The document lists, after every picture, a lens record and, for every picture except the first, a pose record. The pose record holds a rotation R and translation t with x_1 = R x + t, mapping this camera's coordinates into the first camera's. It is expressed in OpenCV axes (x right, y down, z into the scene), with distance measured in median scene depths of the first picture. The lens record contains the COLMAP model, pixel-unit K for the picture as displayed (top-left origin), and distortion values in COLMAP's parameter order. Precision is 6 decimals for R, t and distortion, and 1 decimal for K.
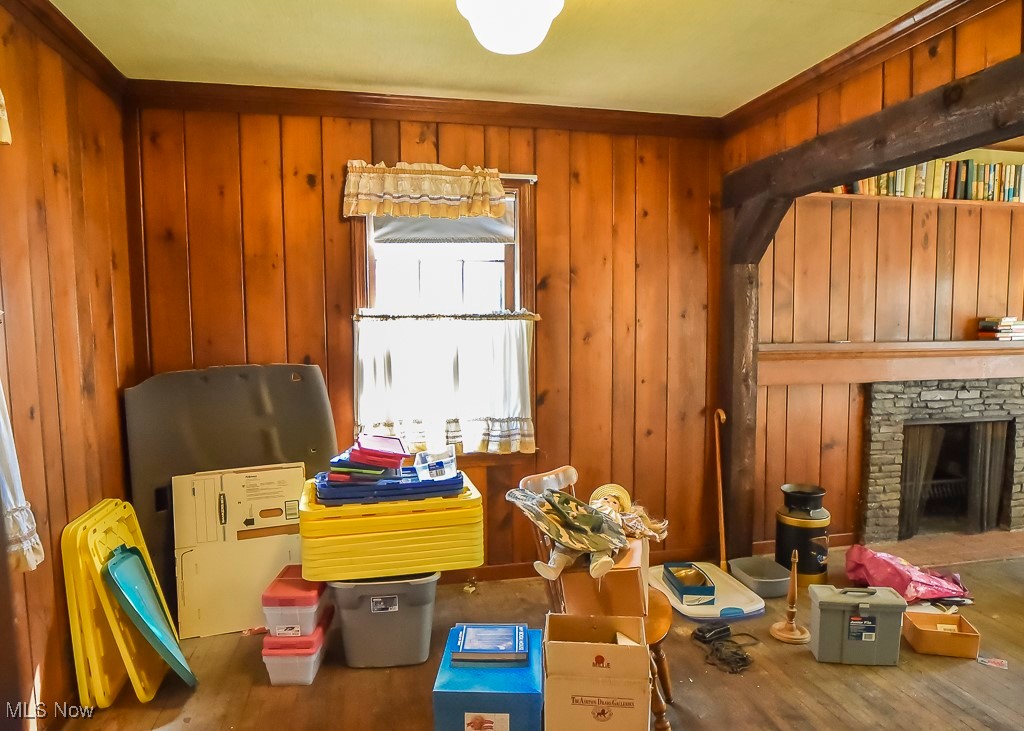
lens RADIAL K [[651.2, 0, 518.8], [0, 651.2, 369.5], [0, 0, 1]] dist [-0.015628, 0.000792]
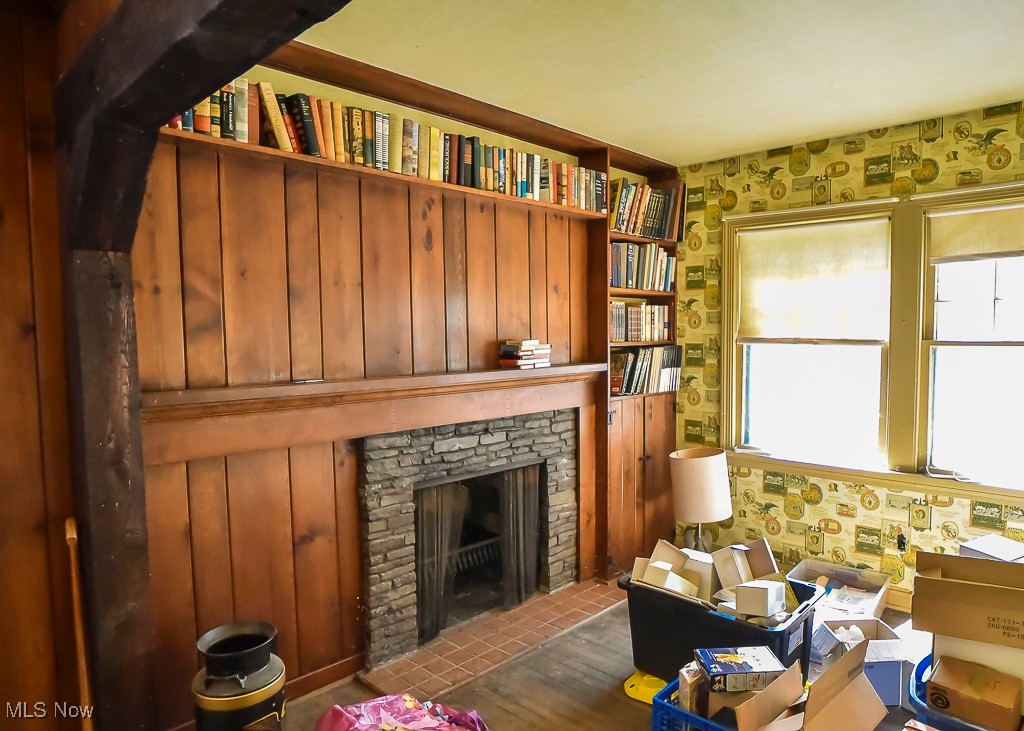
lens RADIAL K [[651.2, 0, 518.8], [0, 651.2, 369.5], [0, 0, 1]] dist [-0.015628, 0.000792]
pose [[0.847149, -0.035071, 0.530197, 0.314536], [0.050355, 0.998628, -0.014400, -0.033093], [-0.528964, 0.038897, 0.847752, 0.317471]]
